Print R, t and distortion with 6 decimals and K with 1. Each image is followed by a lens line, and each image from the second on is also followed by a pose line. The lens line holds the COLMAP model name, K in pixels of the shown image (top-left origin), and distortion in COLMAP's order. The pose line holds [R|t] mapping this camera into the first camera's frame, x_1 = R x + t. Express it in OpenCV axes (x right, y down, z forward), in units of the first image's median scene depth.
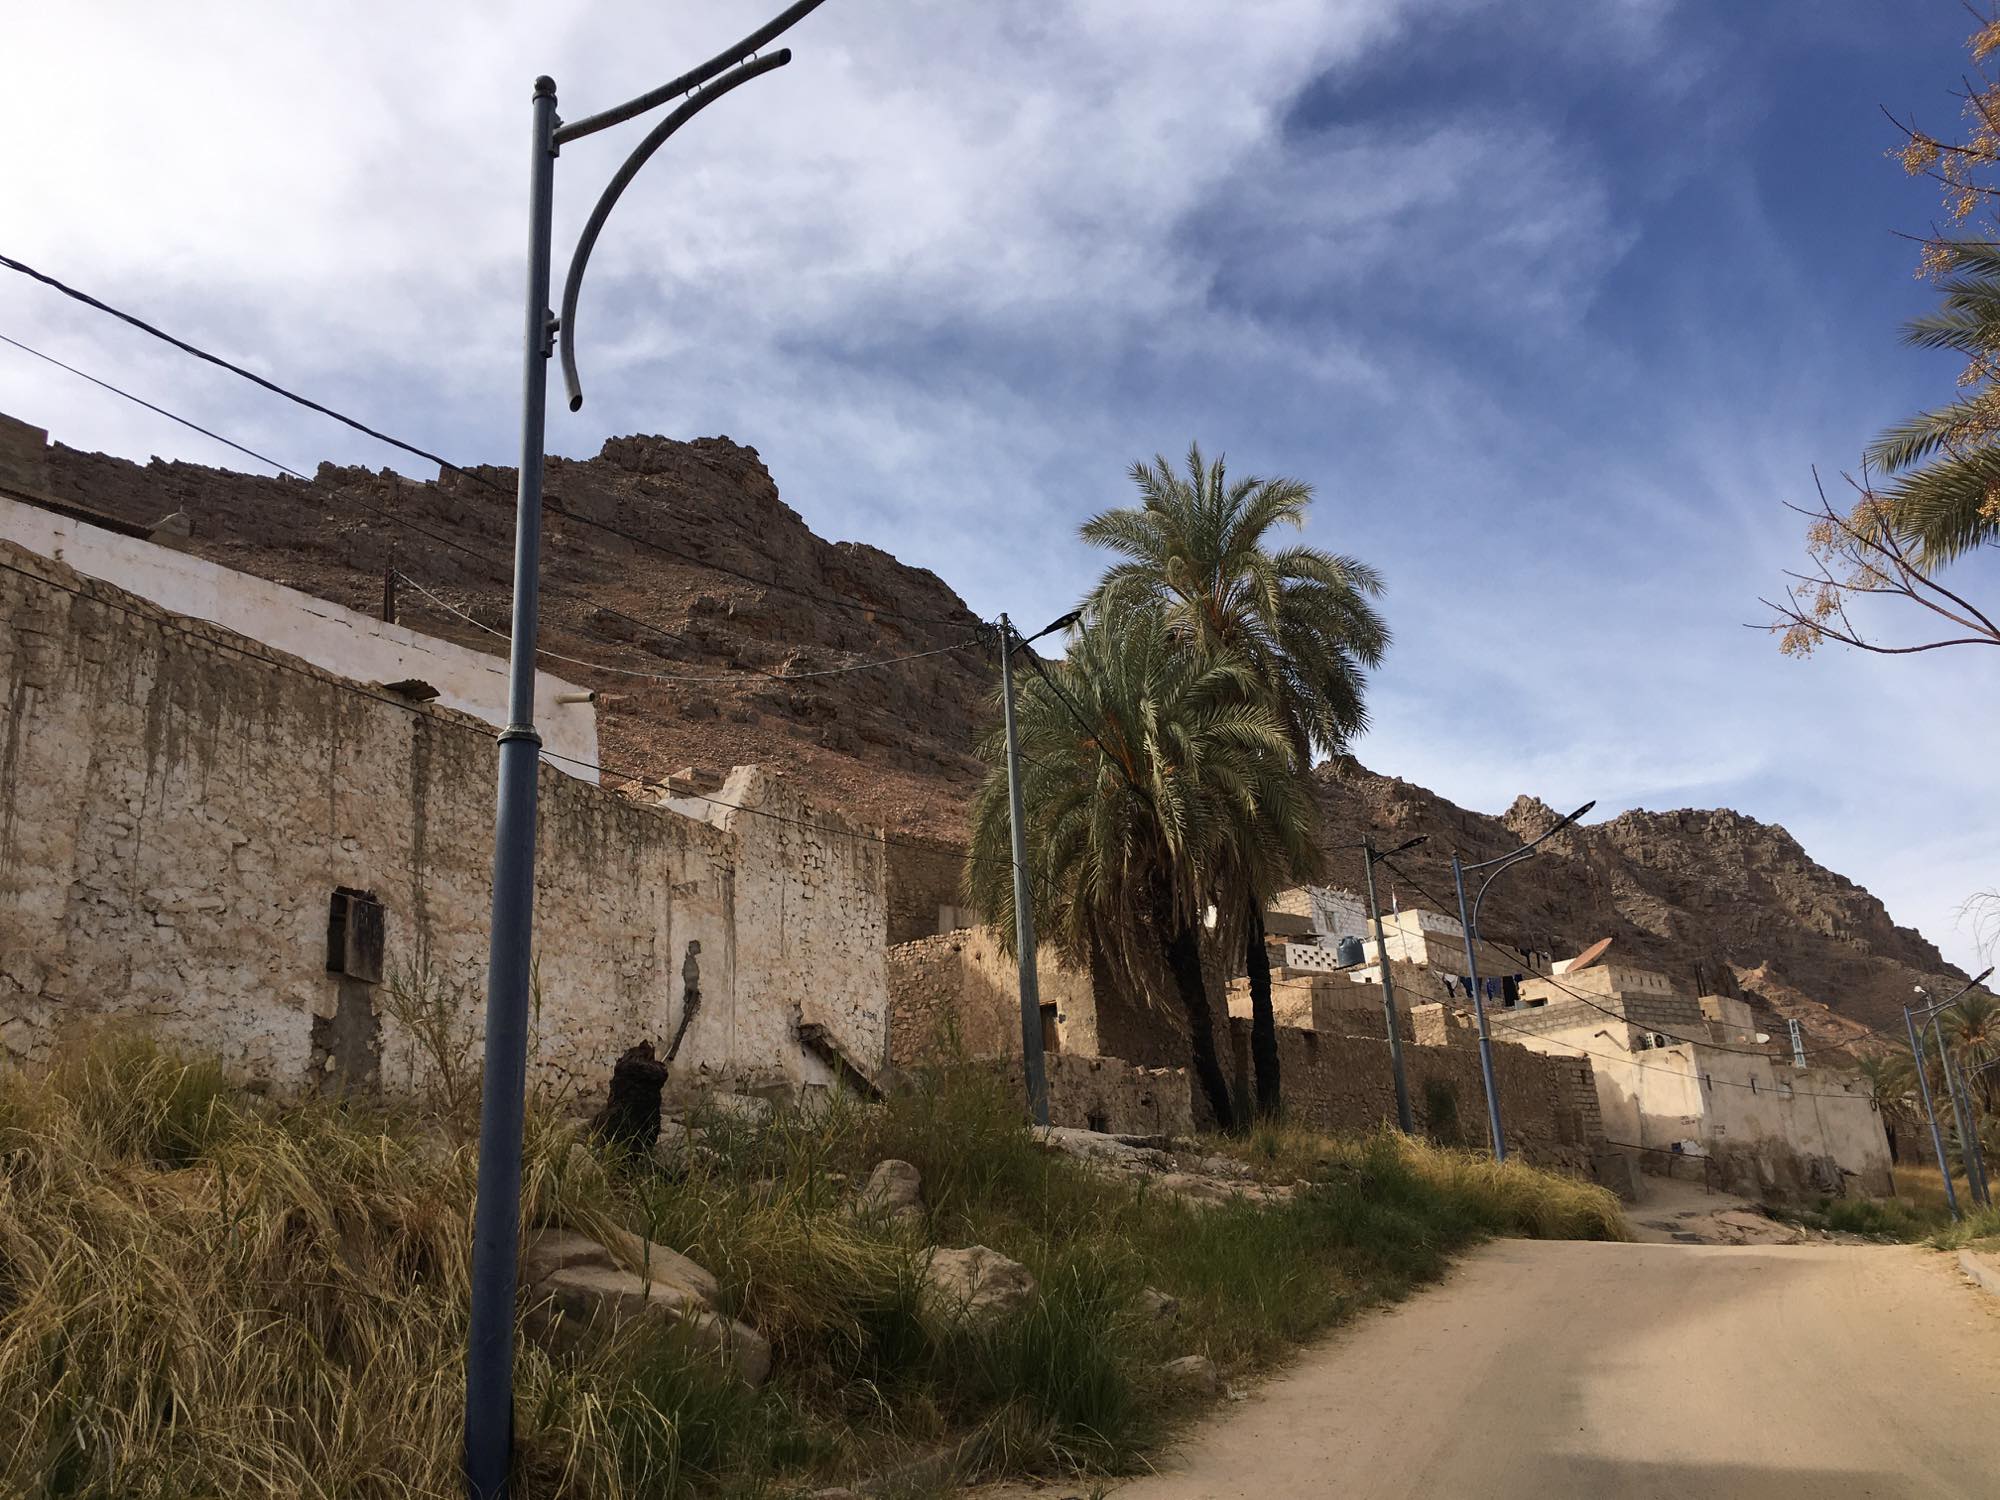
lens RADIAL K [[1697.9, 0, 1000.2], [0, 1697.9, 750.5], [0, 0, 1]] dist [0.005821, -0.005312]
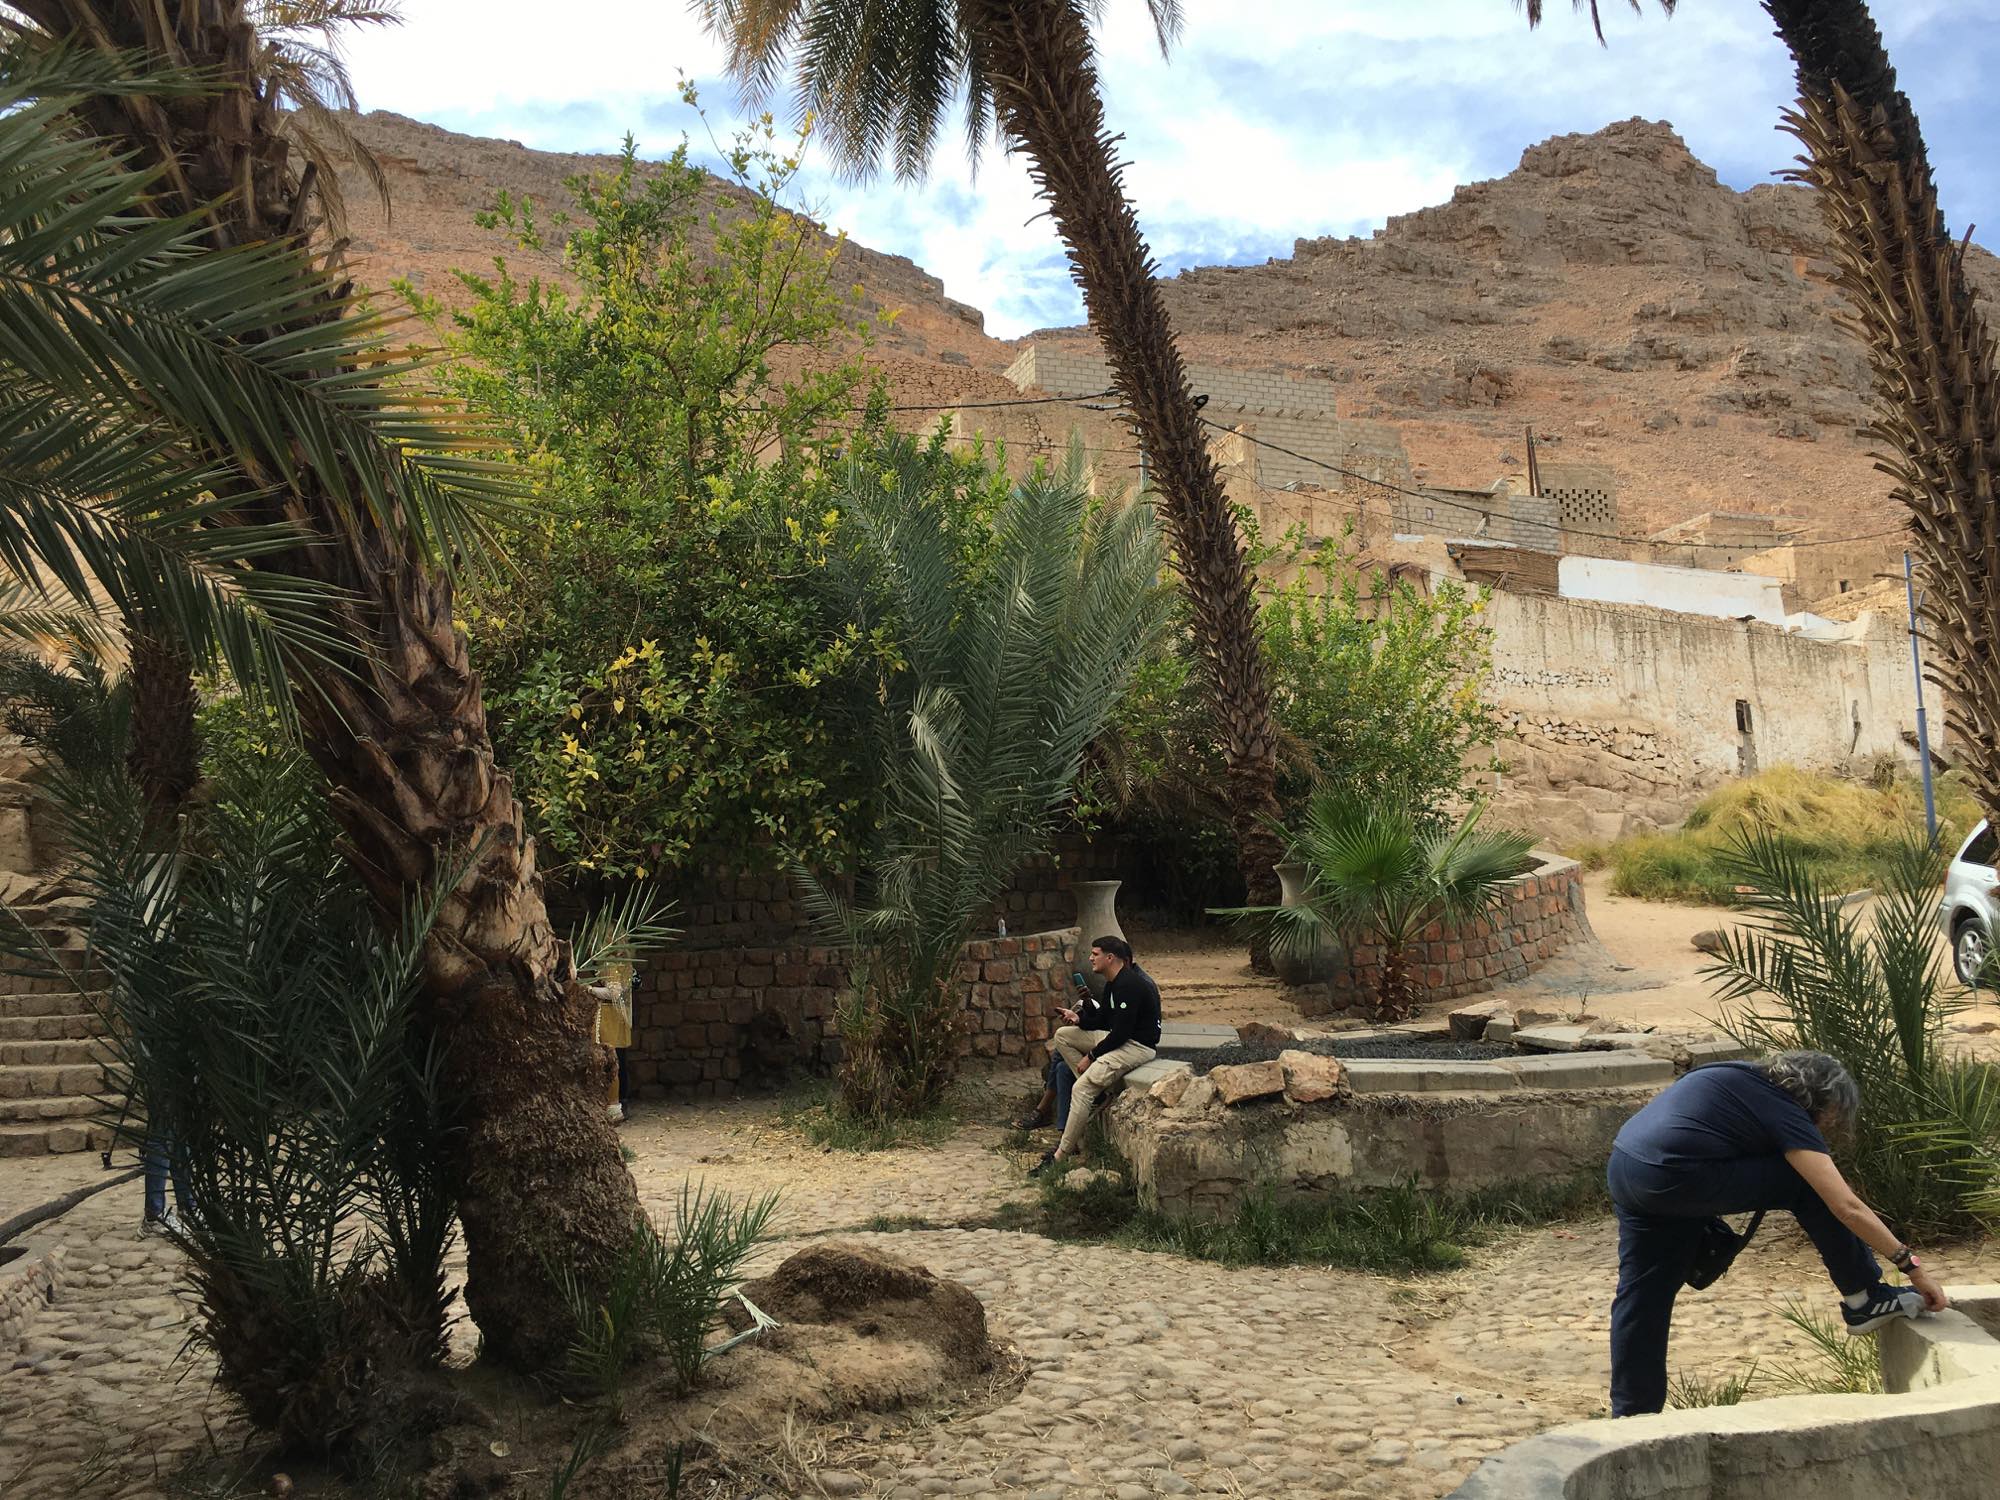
lens RADIAL K [[1697.9, 0, 1000.9], [0, 1697.9, 751.6], [0, 0, 1]] dist [0.005821, -0.005312]
pose [[0.869969, -0.035258, -0.491844, -0.008231], [0.132900, 0.977296, 0.165015, -0.046679], [0.474859, -0.208924, 0.854903, -0.200355]]
